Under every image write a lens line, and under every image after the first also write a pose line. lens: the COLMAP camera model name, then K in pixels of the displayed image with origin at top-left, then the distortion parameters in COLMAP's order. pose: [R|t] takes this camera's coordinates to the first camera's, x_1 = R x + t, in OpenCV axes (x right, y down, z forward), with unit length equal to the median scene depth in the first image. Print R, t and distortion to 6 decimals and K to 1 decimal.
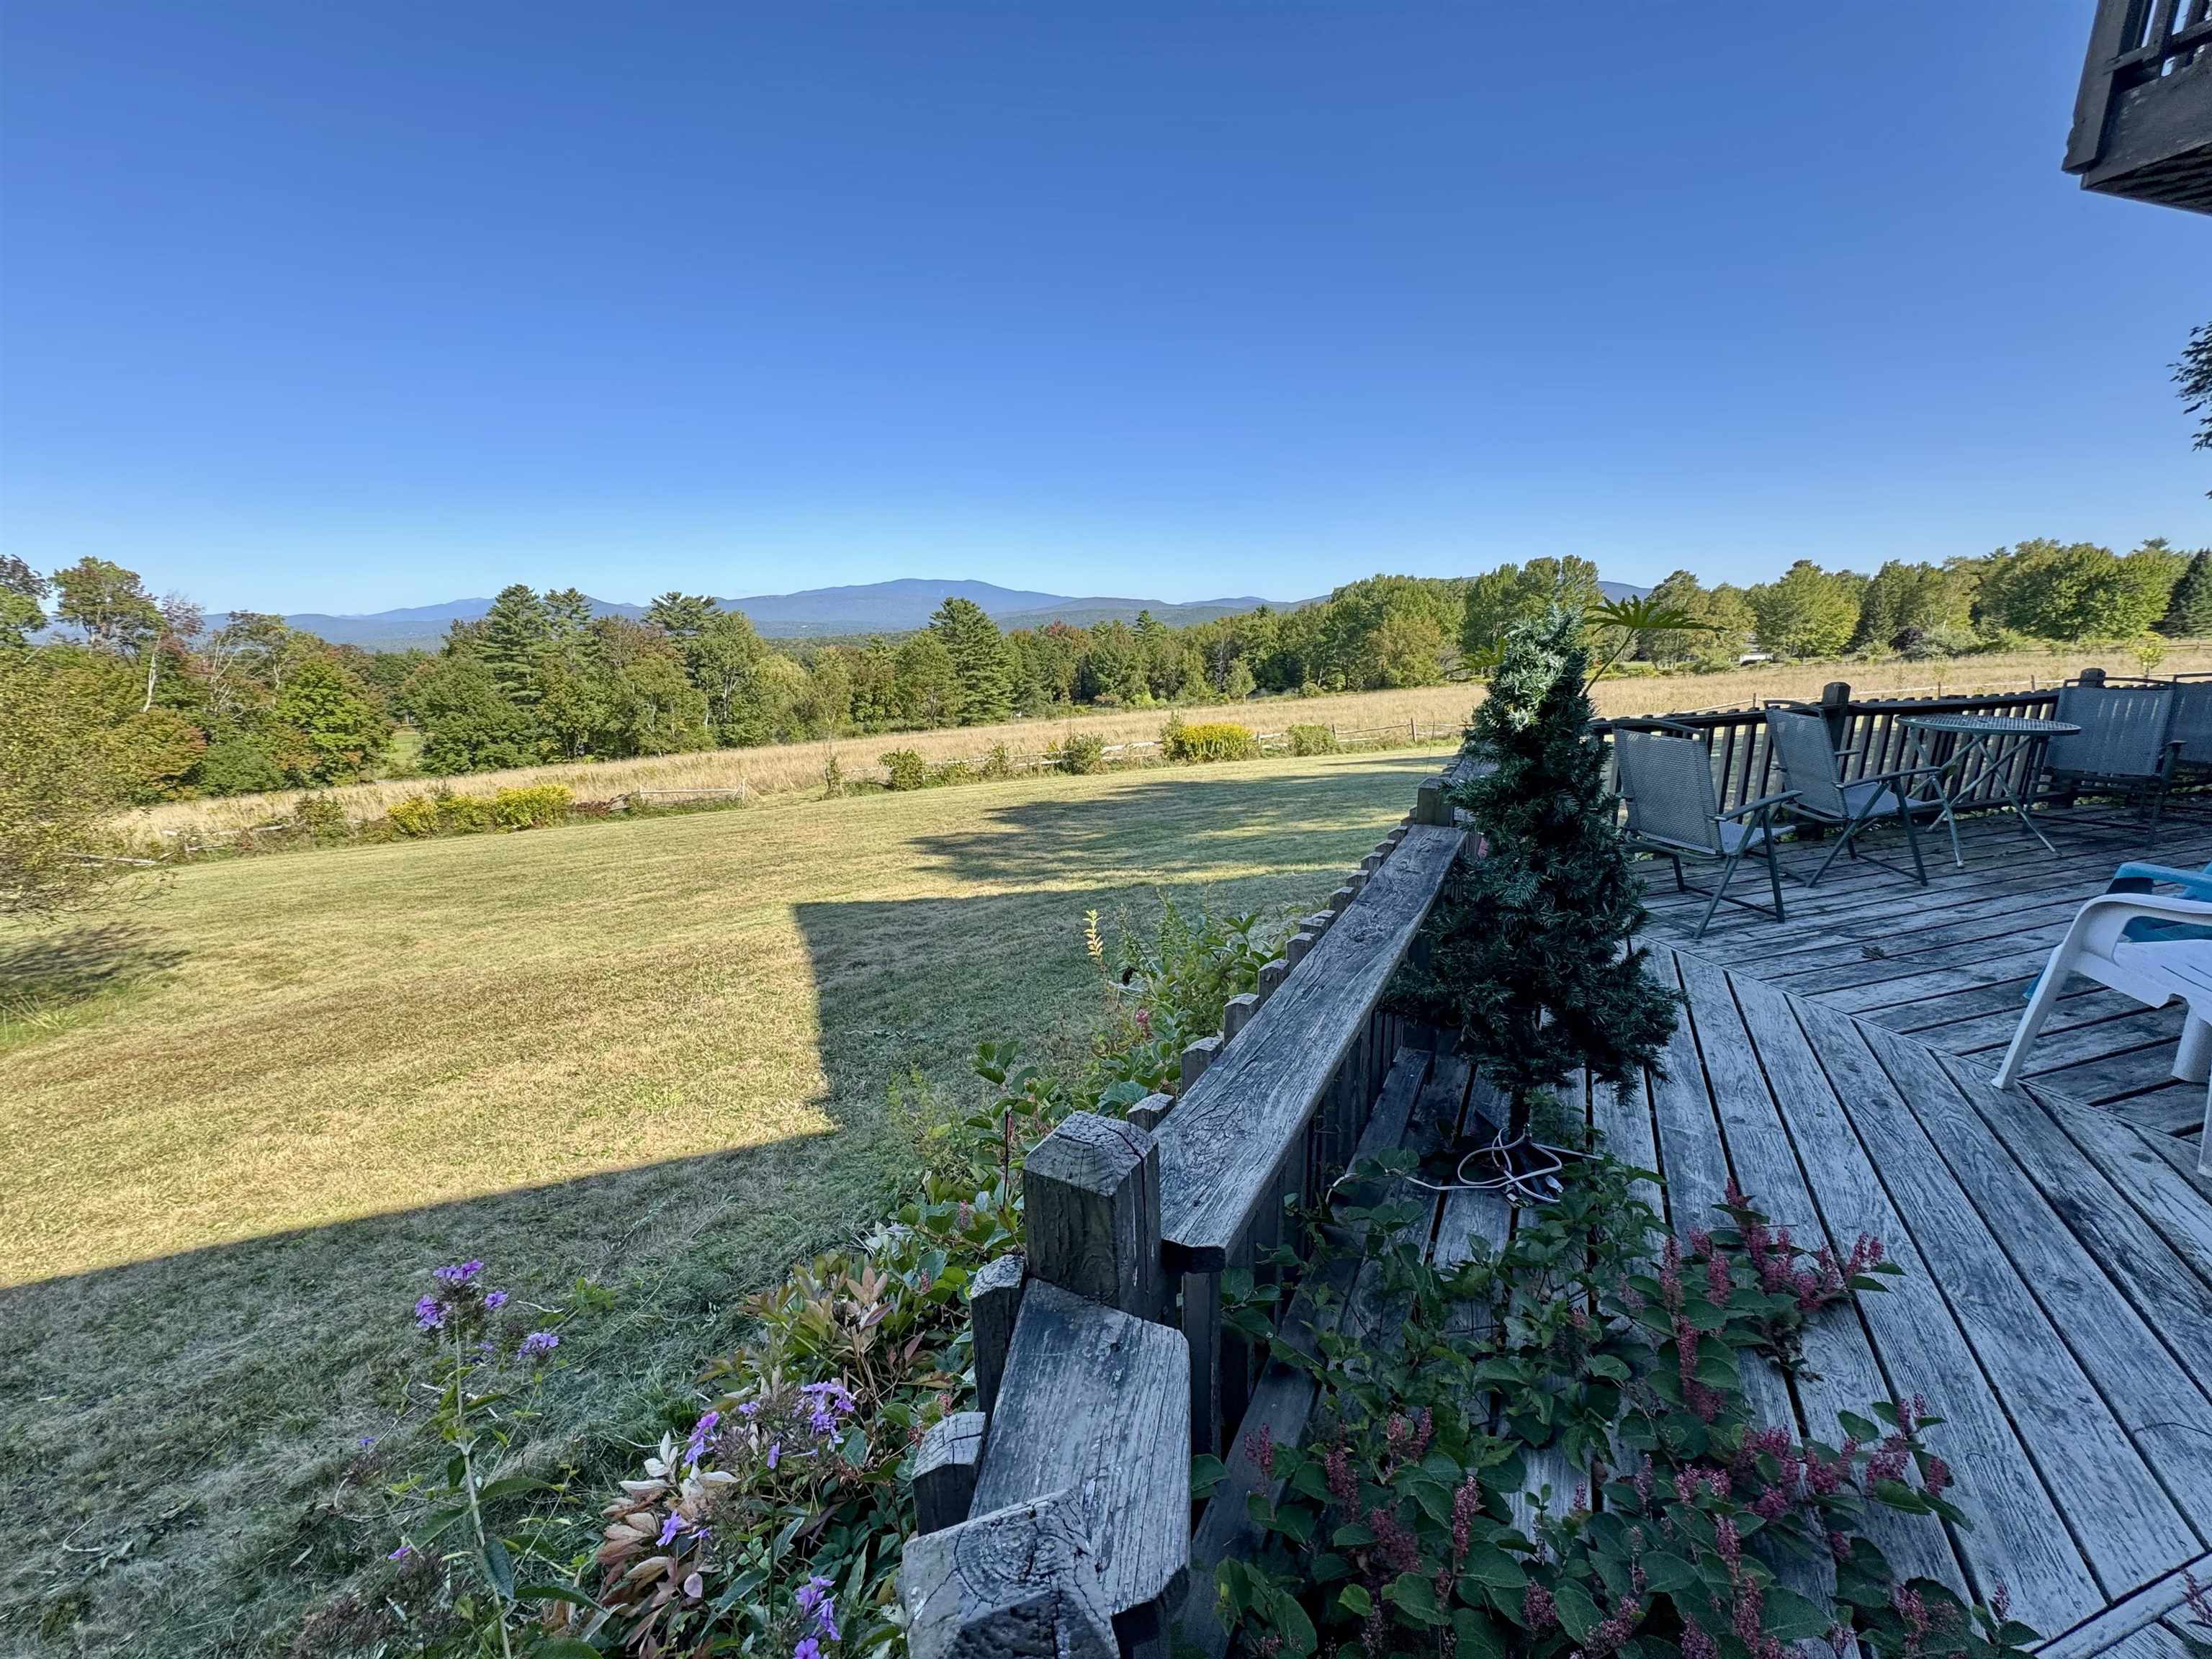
lens RADIAL K [[878.3, 0, 1109.0], [0, 878.3, 822.2], [0, 0, 1]] dist [-0.002905, 0.000539]
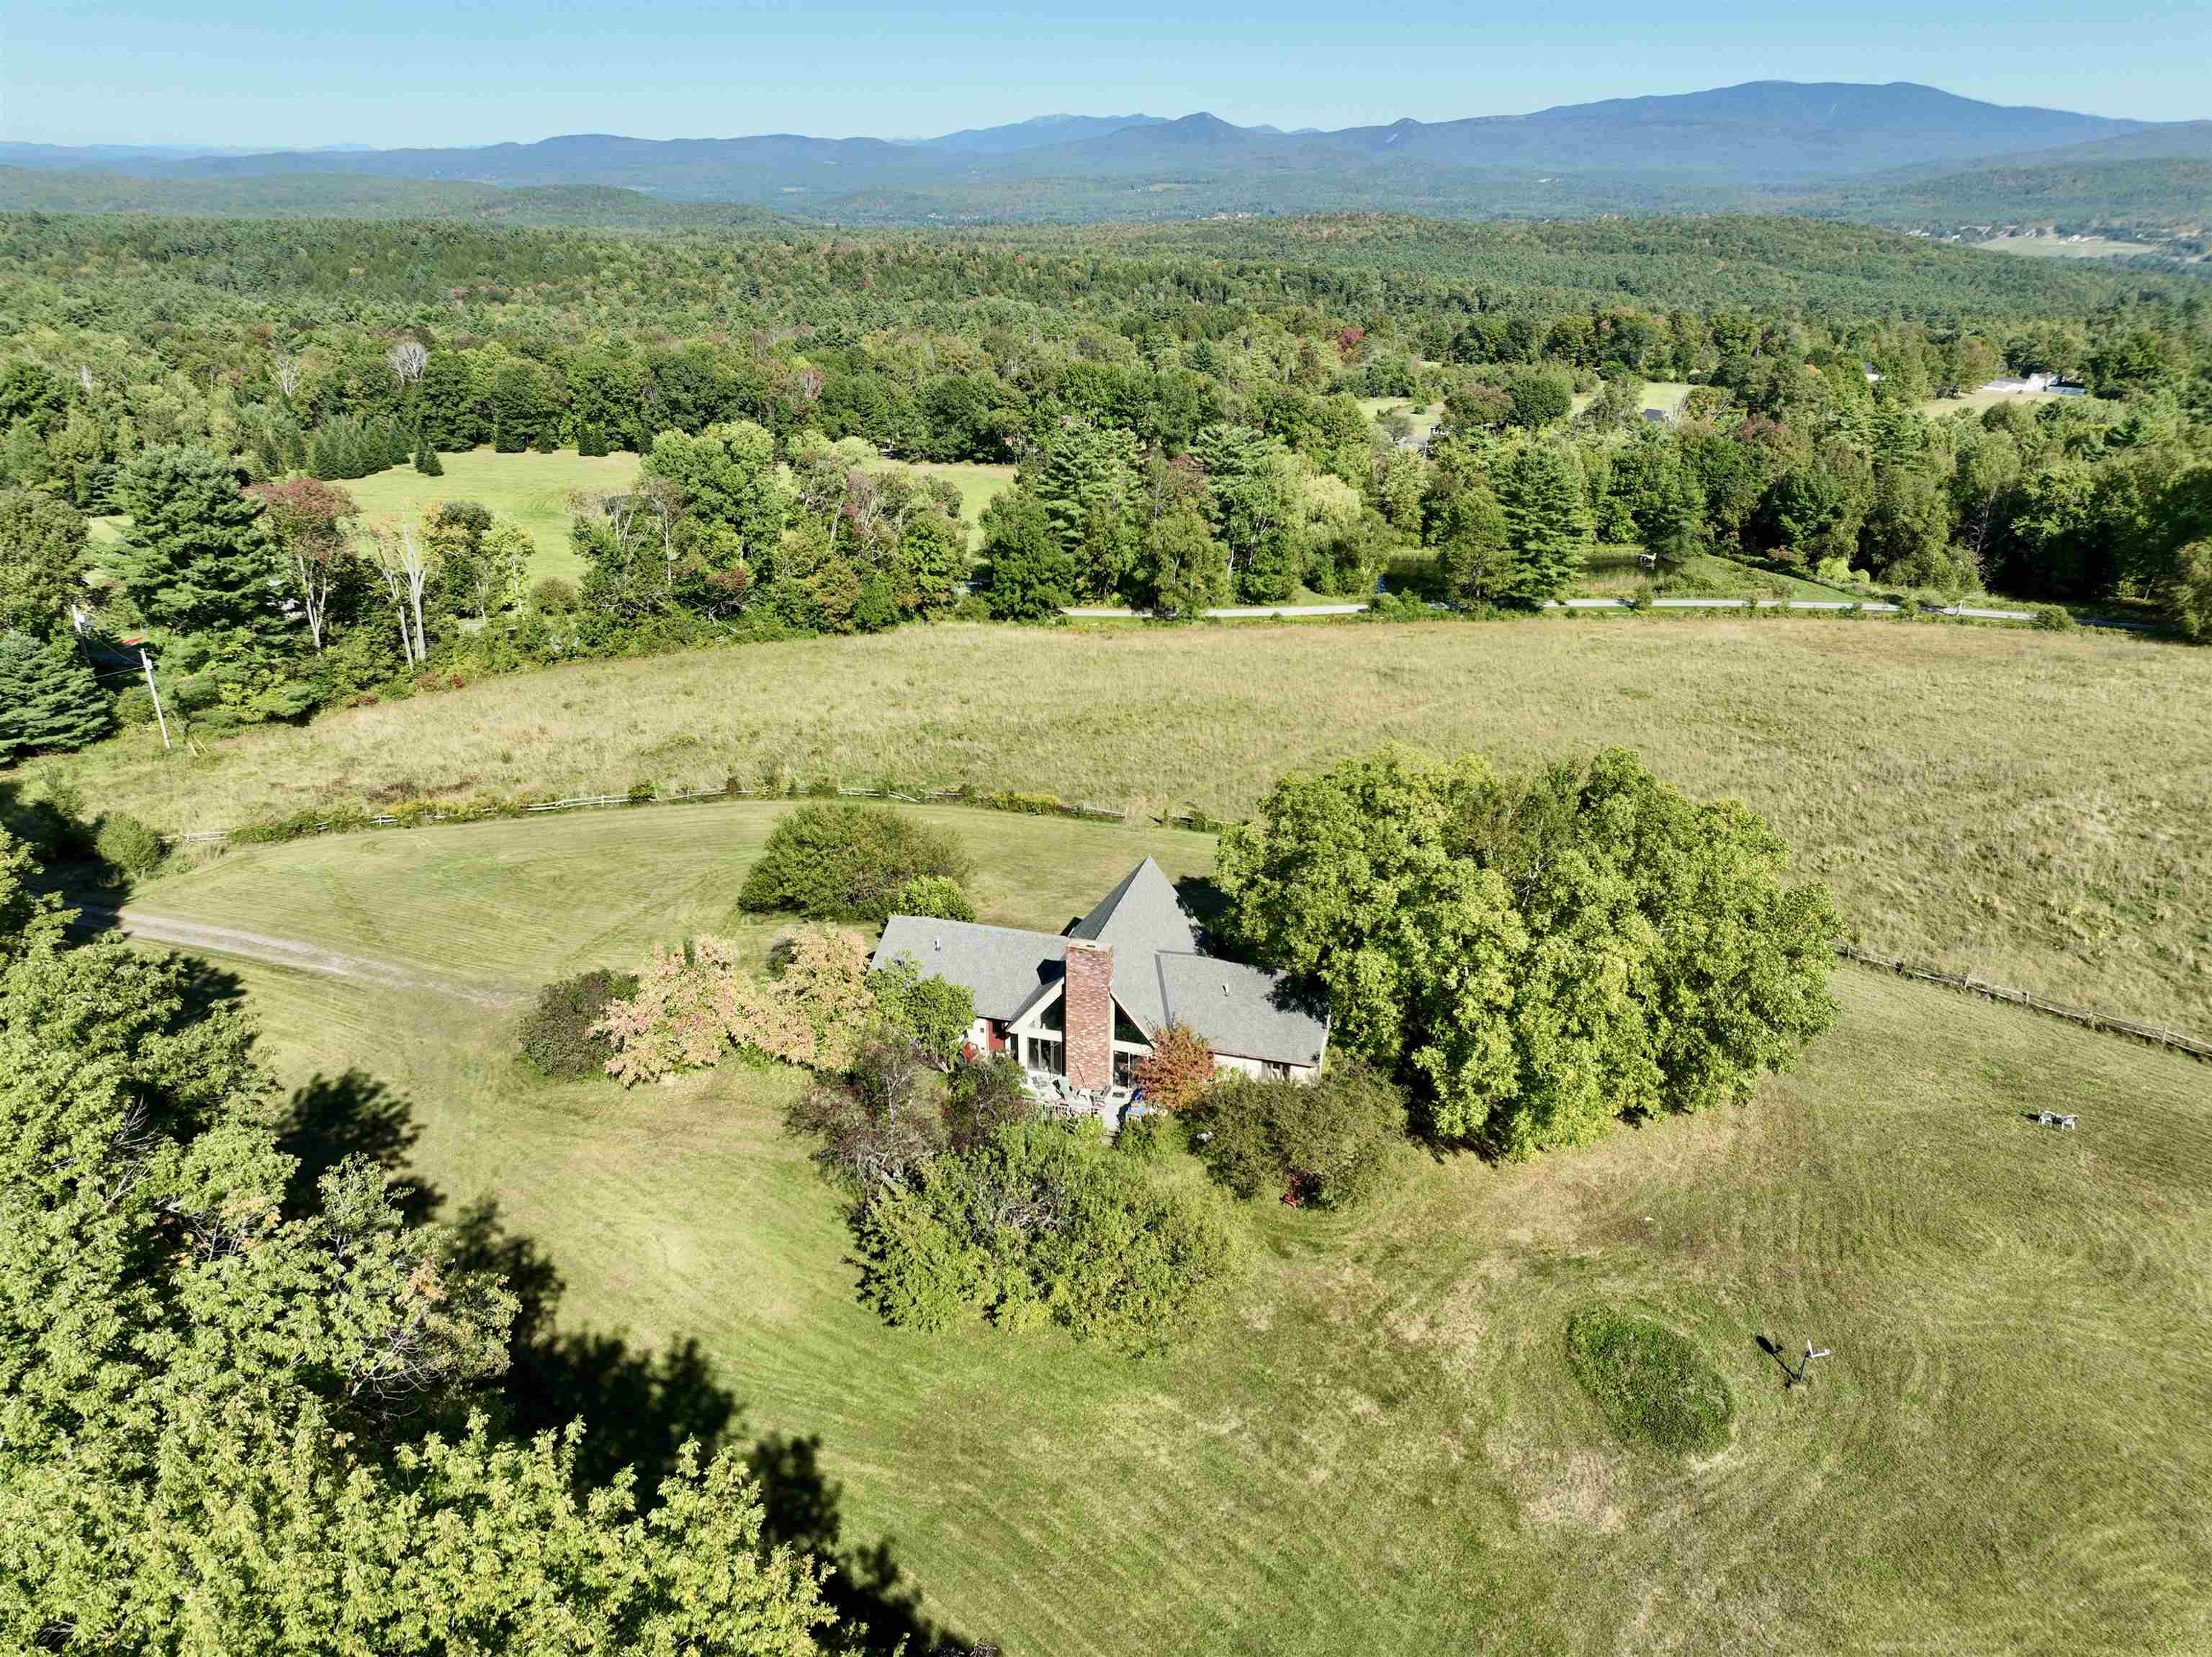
lens RADIAL K [[1547.2, 0, 1101.8], [0, 1547.2, 822.6], [0, 0, 1]] dist [-0.005840, 0.005687]
pose [[0.833419, 0.234638, -0.500357, 0.294078], [-0.145089, 0.966532, 0.211579, -0.167583], [0.533256, -0.103738, 0.839569, -0.451962]]
